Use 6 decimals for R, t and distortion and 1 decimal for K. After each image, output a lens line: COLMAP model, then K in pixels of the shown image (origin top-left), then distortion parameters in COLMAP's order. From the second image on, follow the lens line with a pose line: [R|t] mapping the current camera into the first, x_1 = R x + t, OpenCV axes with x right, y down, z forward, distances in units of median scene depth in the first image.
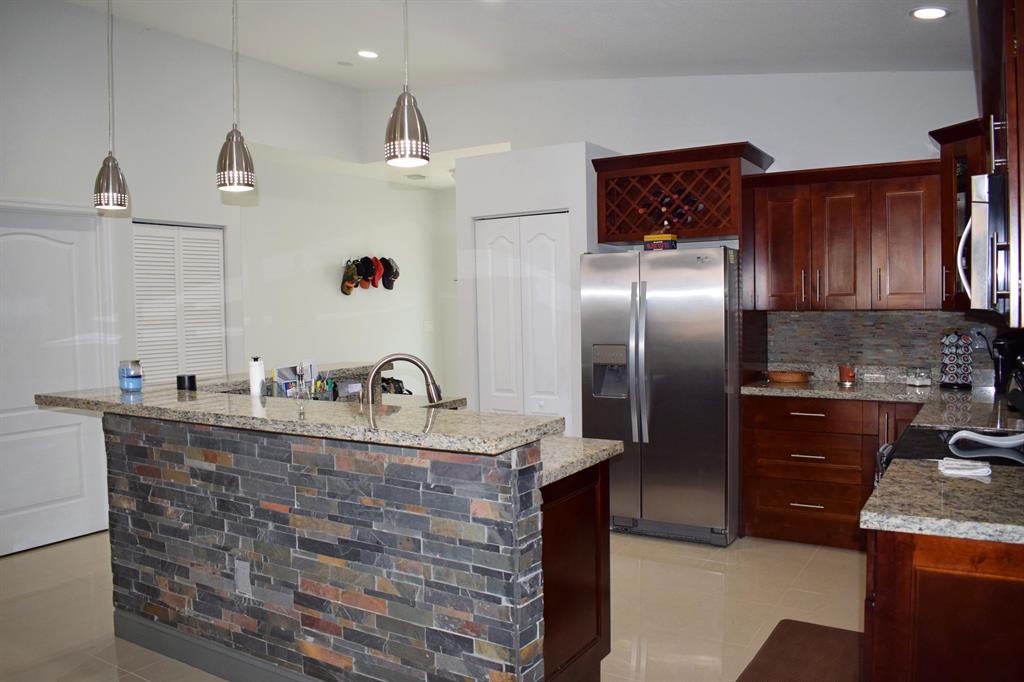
lens RADIAL K [[793.5, 0, 512.0], [0, 793.5, 341.0], [0, 0, 1]] dist [-0.005549, -0.002139]
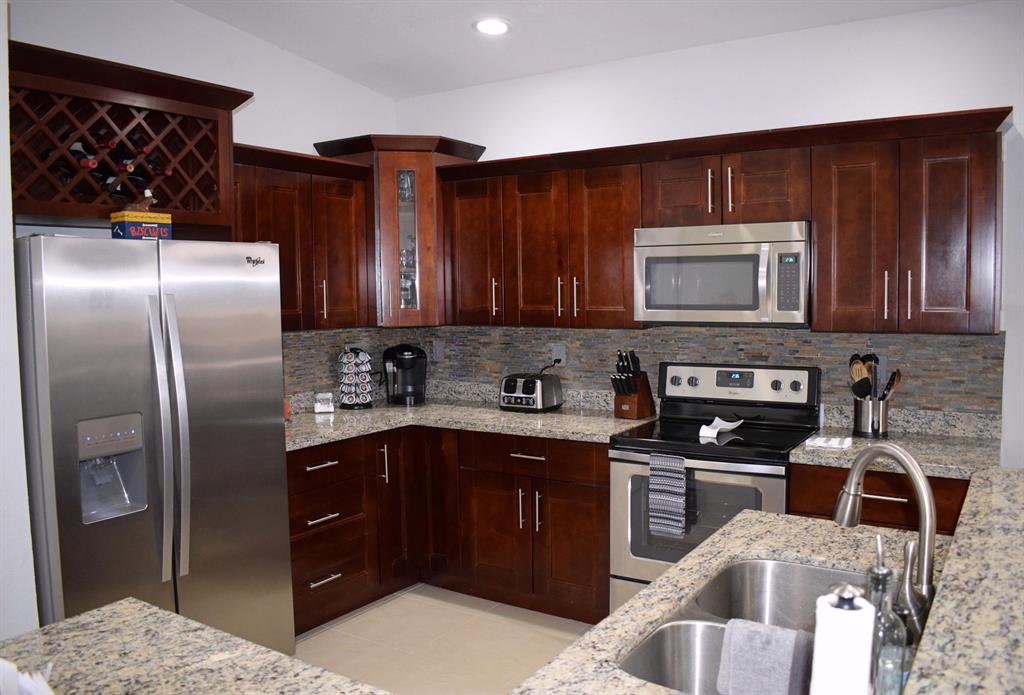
lens RADIAL K [[817.6, 0, 512.0], [0, 817.6, 347.5], [0, 0, 1]] dist [-0.183882, -0.002267]
pose [[0.026426, -0.059484, 0.997879, -0.378447], [0.055253, 0.996789, 0.057956, -0.055571], [-0.998123, 0.053604, 0.029628, 0.732403]]
